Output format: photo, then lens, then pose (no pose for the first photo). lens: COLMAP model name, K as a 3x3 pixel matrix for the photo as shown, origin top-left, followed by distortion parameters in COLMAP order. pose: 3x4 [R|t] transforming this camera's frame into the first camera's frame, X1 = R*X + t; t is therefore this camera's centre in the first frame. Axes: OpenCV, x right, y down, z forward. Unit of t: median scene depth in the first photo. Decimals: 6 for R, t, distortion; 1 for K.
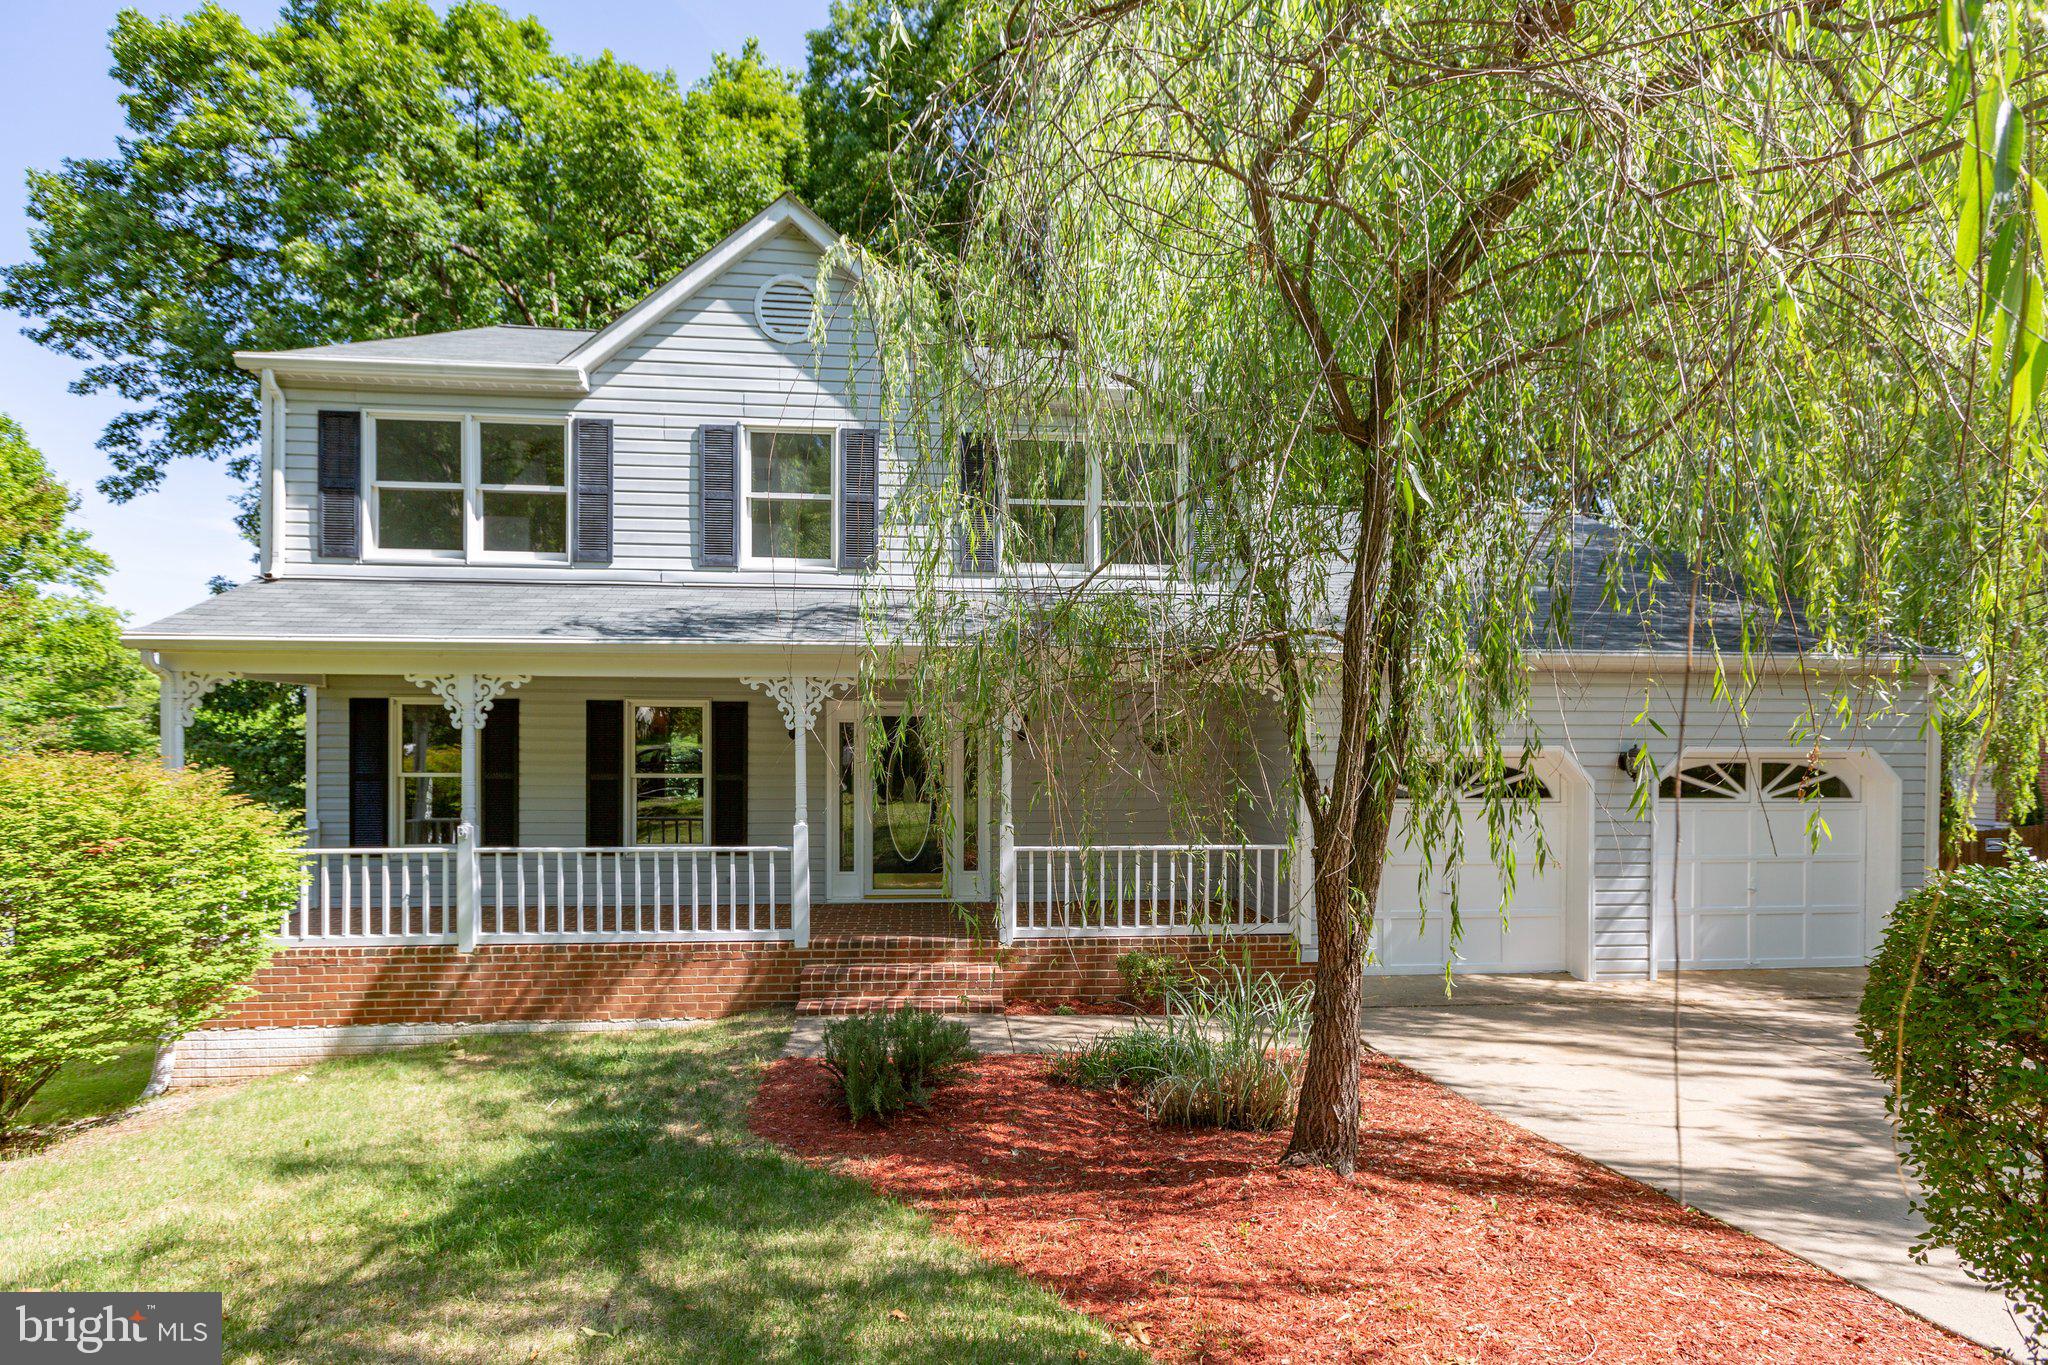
lens RADIAL K [[963.5, 0, 1027.7], [0, 963.5, 726.9], [0, 0, 1]] dist [-0.000531, 0.000277]
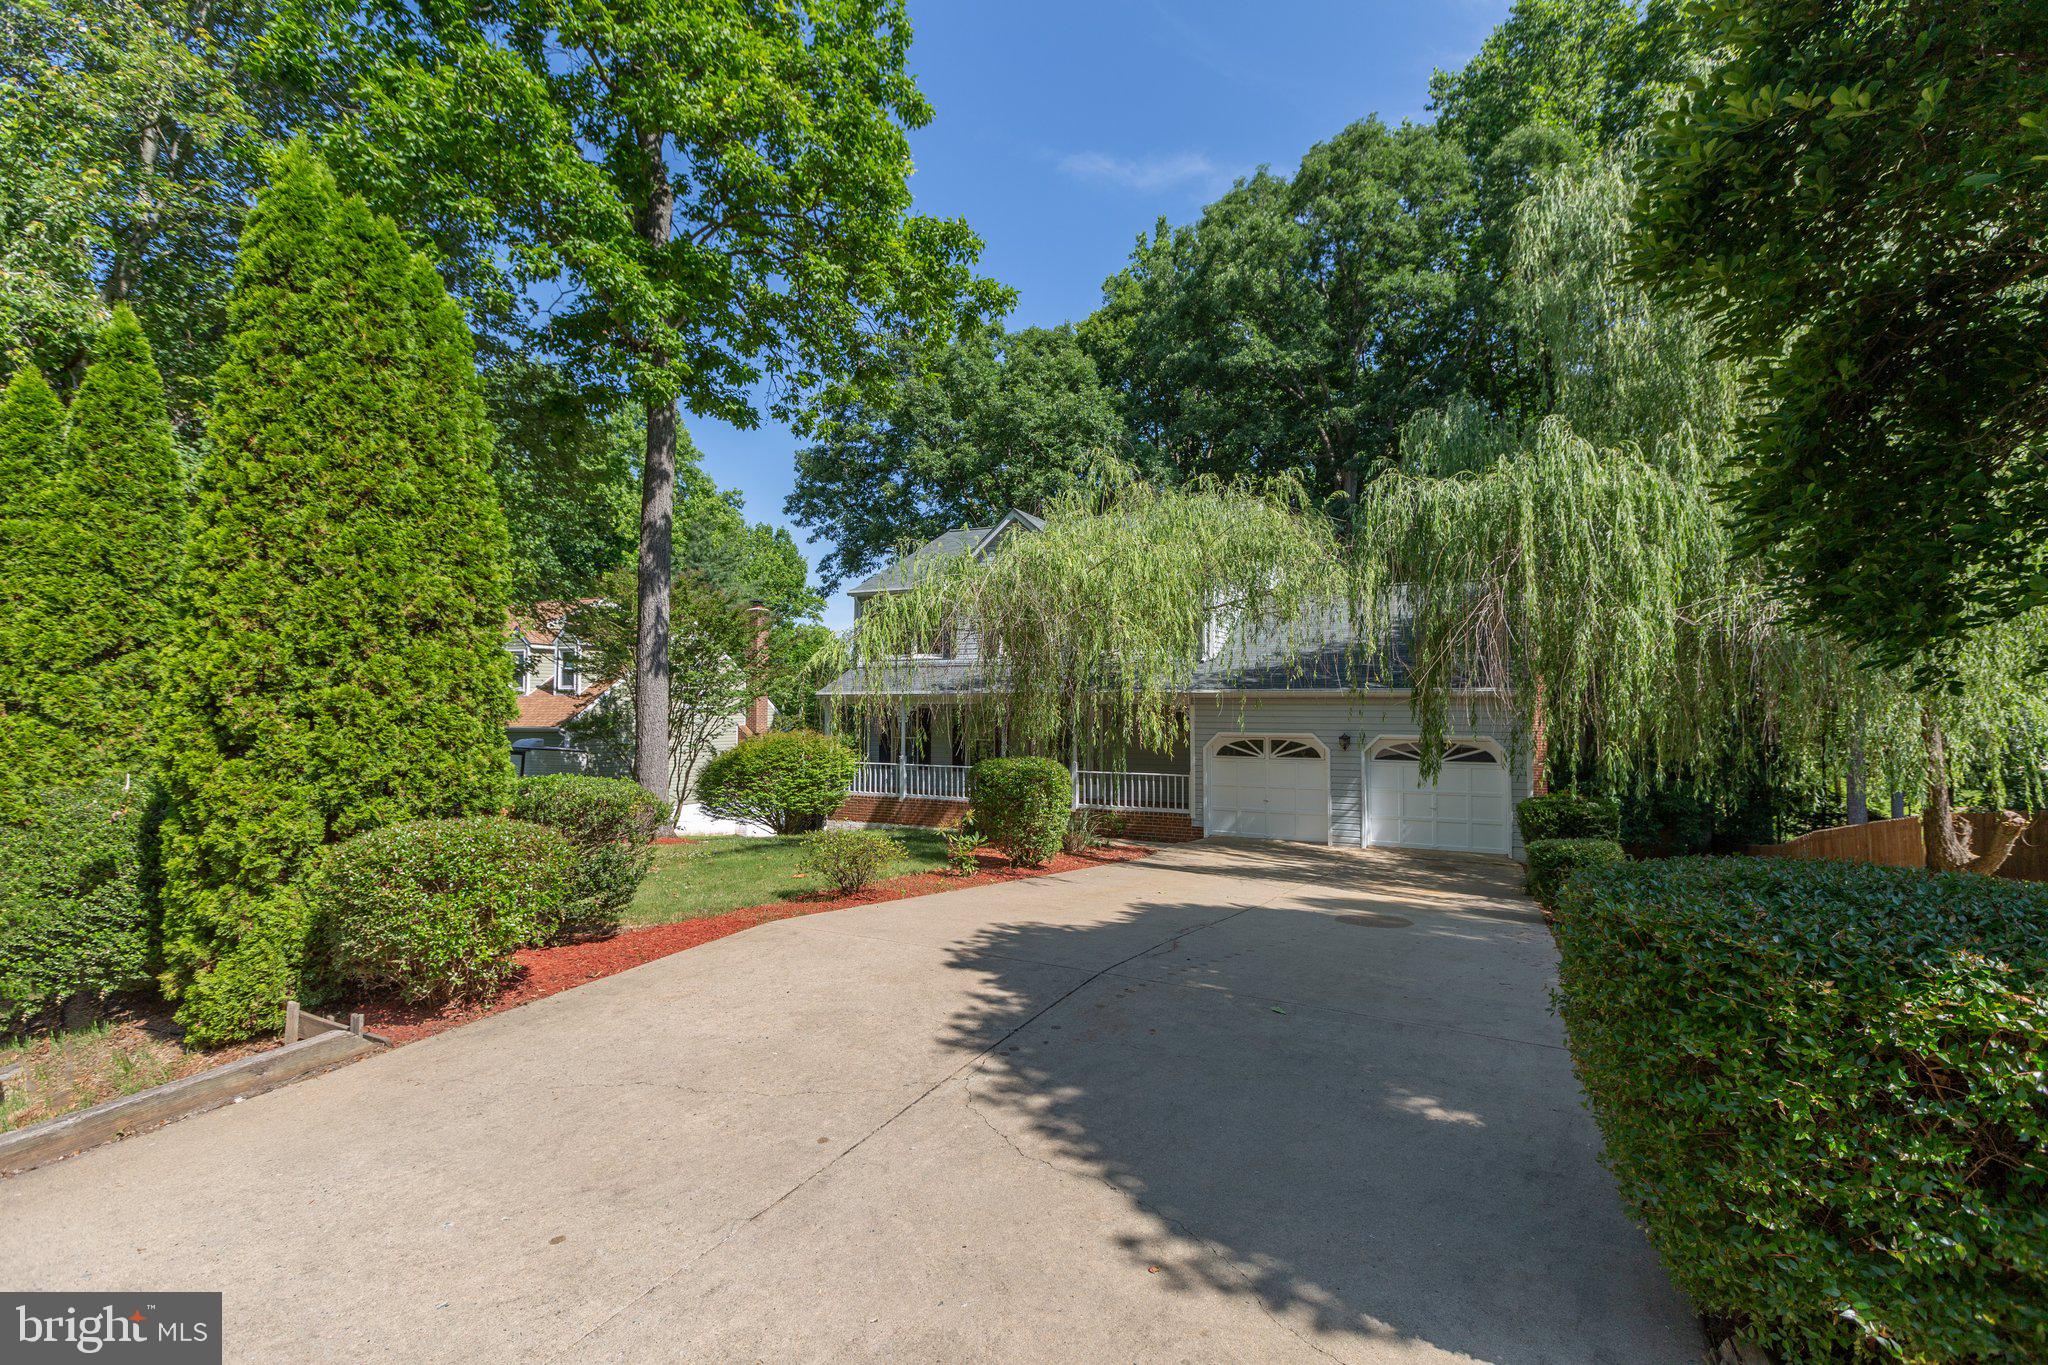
lens RADIAL K [[921.1, 0, 1019.0], [0, 921.1, 652.8], [0, 0, 1]] dist [-0.001110, -0.000090]
pose [[0.848616, -0.033341, -0.527958, 1.139091], [0.004078, 0.998395, -0.056494, -0.047730], [0.528994, 0.045789, 0.847389, -1.129297]]
